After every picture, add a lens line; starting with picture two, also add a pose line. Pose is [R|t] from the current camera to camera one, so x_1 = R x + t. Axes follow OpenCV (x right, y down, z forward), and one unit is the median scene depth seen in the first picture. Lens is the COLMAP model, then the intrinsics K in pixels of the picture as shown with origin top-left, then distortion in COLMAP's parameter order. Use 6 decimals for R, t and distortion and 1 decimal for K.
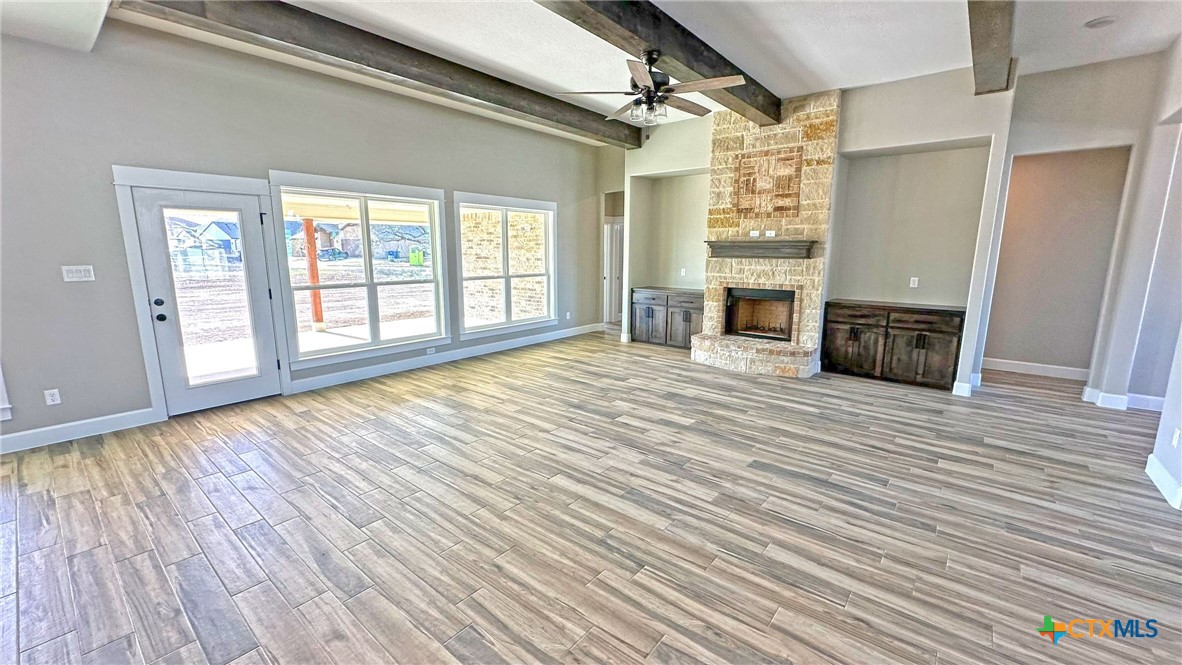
lens RADIAL K [[469.5, 0, 589.9], [0, 469.5, 329.3], [0, 0, 1]] dist [-0.001157, -0.000518]
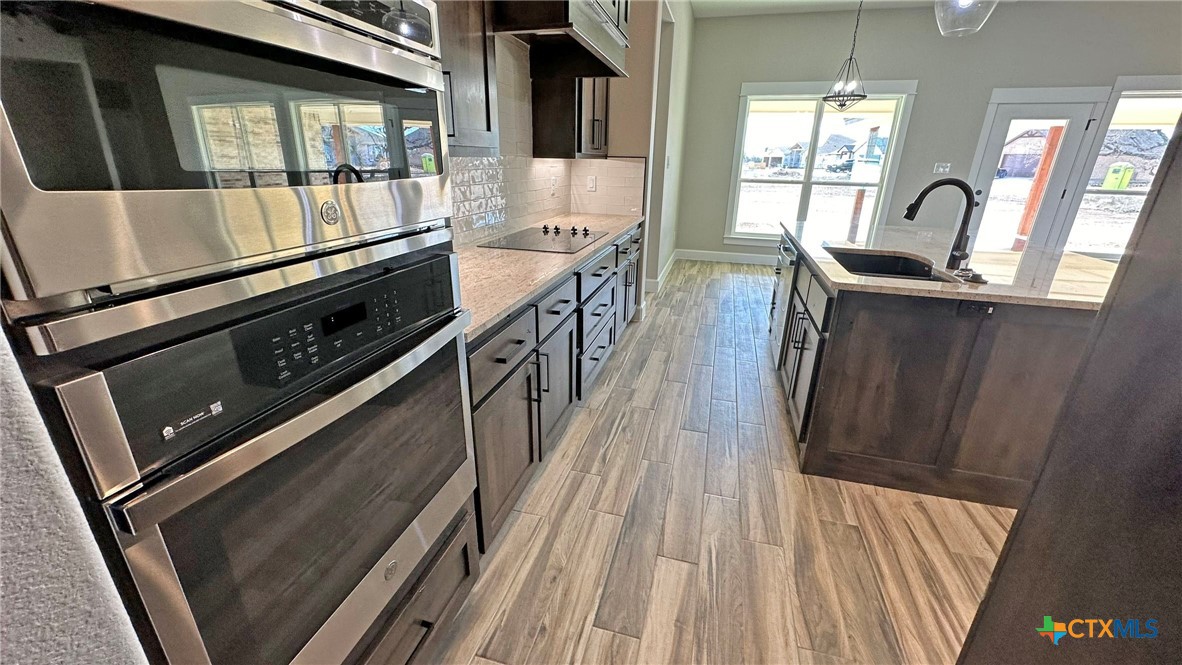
lens RADIAL K [[469.5, 0, 588.6], [0, 469.5, 333.5], [0, 0, 1]] dist [-0.001157, -0.000518]
pose [[0.405747, 0.318576, -0.856667, -0.036547], [-0.167649, 0.947326, 0.272886, 0.135593], [0.898478, 0.032896, 0.437784, -0.548557]]
